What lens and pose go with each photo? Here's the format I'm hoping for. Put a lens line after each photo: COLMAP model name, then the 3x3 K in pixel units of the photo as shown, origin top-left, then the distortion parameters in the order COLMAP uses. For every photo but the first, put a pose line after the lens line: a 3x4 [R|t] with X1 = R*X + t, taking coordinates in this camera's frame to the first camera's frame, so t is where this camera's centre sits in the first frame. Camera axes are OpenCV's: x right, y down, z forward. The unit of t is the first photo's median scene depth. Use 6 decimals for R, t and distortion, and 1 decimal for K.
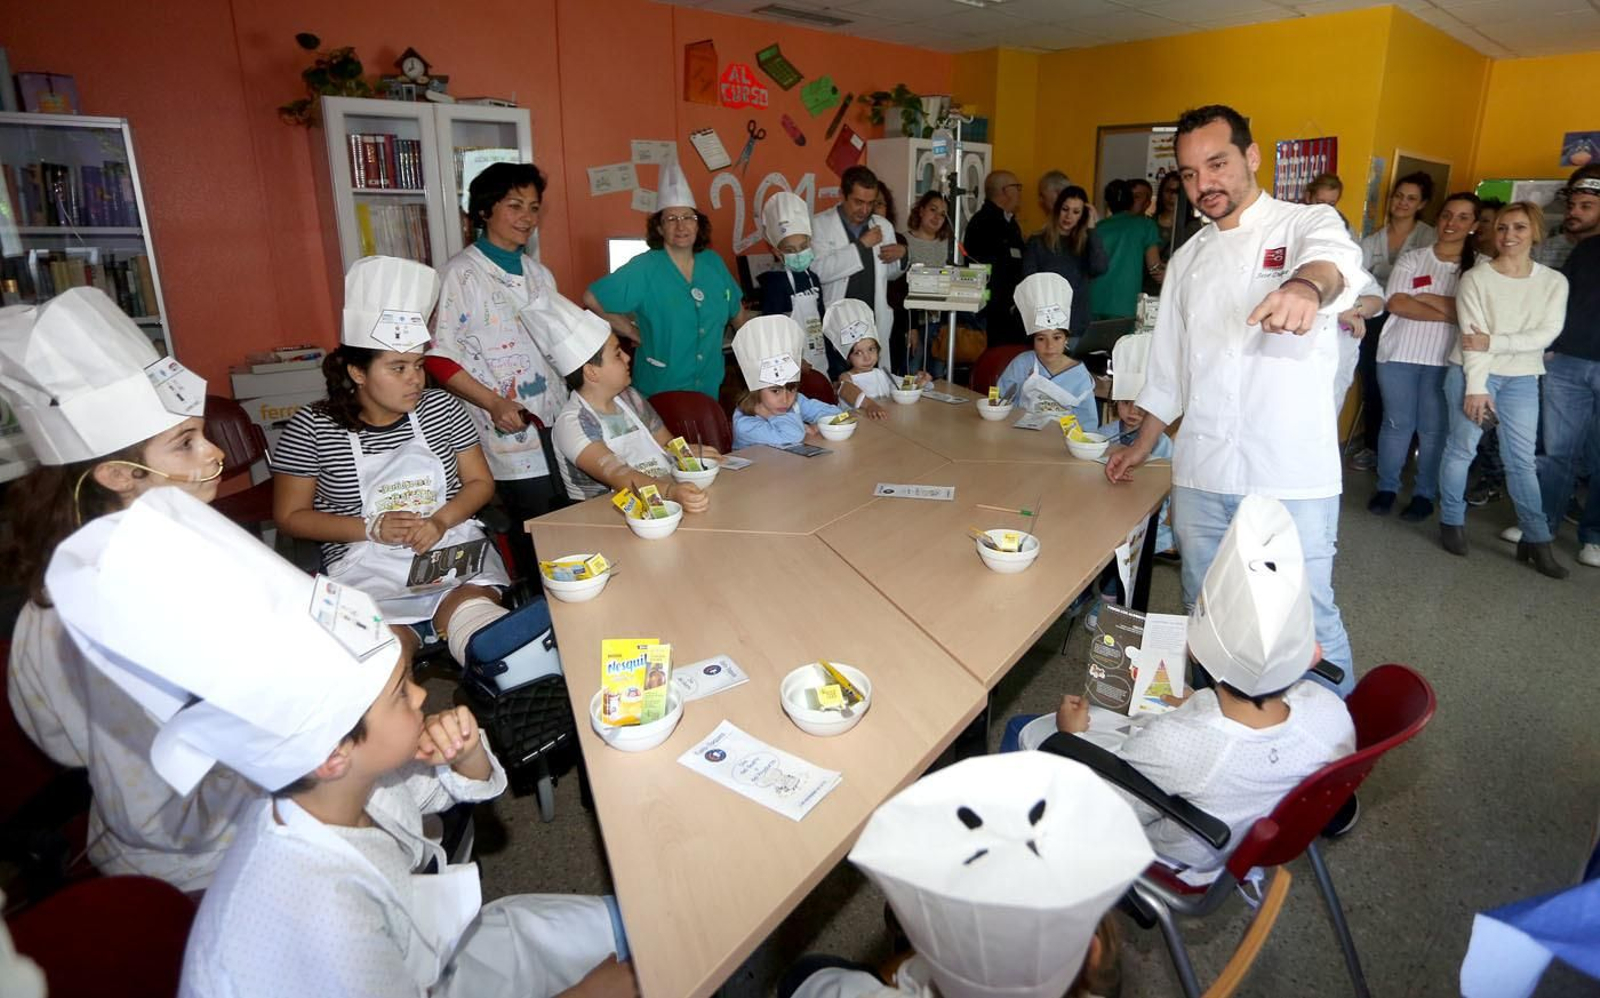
lens RADIAL K [[885.7, 0, 840.2], [0, 885.7, 427.5], [0, 0, 1]] dist [-0.000985, 0.001260]
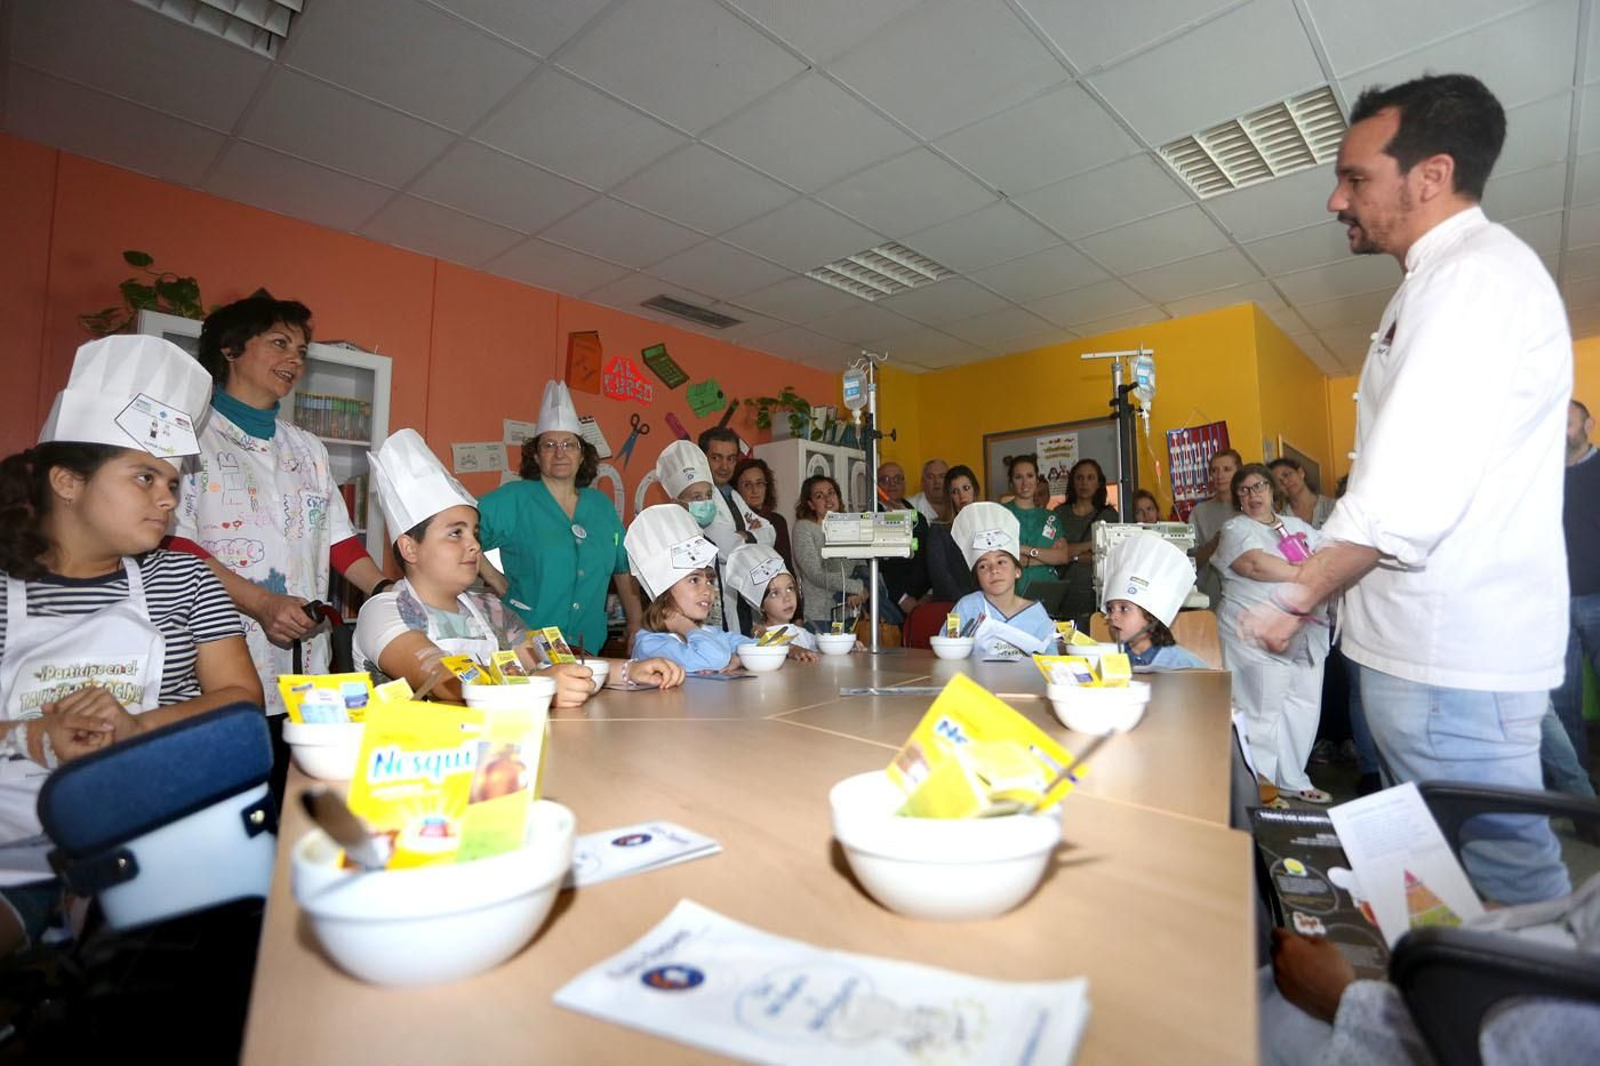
lens RADIAL K [[865.4, 0, 796.4], [0, 865.4, 516.7], [0, 0, 1]] dist [-0.047626, 0.038971]
pose [[0.993776, -0.000461, 0.111399, -0.034190], [0.038152, 0.940927, -0.336454, 0.083172], [-0.104663, 0.338610, 0.935088, 0.167247]]
